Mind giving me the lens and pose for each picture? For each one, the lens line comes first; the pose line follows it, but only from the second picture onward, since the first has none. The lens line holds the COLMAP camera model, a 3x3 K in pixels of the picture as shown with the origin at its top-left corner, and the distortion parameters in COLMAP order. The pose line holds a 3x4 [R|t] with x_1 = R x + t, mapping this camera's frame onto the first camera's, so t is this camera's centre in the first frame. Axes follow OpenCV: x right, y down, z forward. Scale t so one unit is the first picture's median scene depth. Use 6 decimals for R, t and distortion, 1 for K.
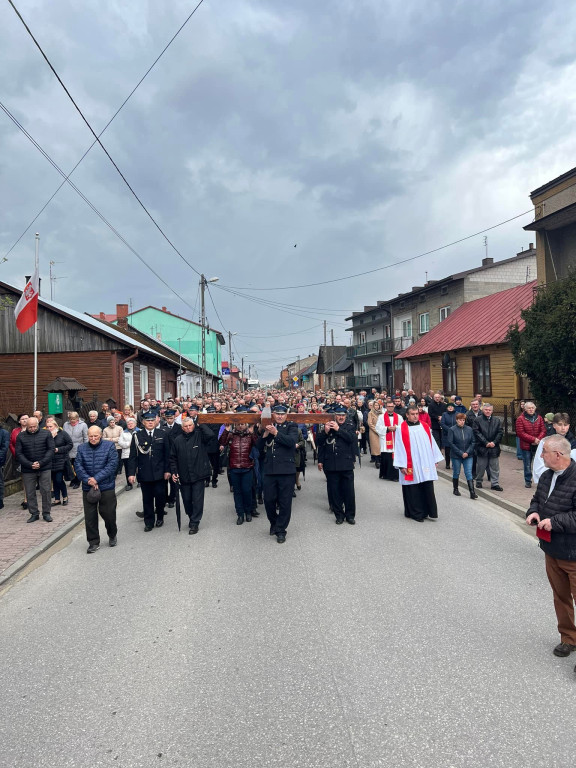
lens RADIAL K [[597.3, 0, 290.5], [0, 597.3, 393.8], [0, 0, 1]] dist [0.002576, 0.065798]
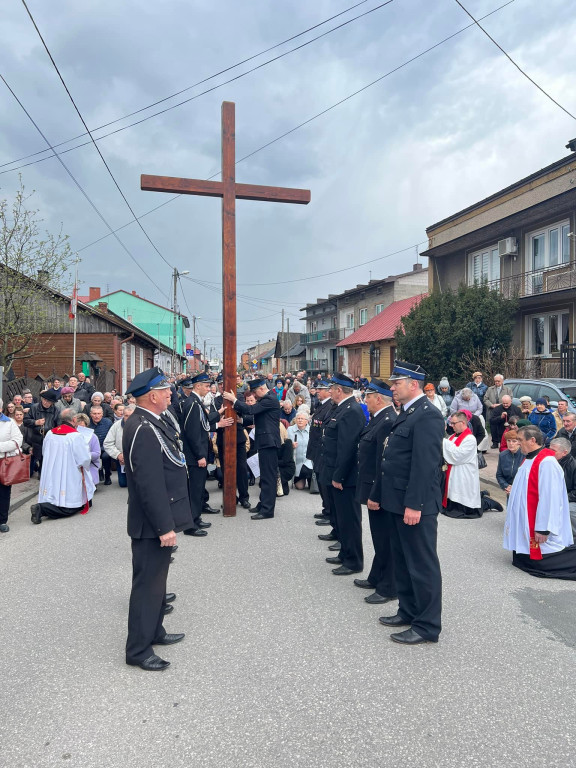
lens RADIAL K [[597.3, 0, 290.5], [0, 597.3, 393.8], [0, 0, 1]] dist [0.002576, 0.065798]
pose [[0.997404, 0.026280, 0.067041, 0.002980], [-0.027982, 0.999306, 0.024572, 0.007579], [-0.066349, -0.026384, 0.997448, -0.143247]]
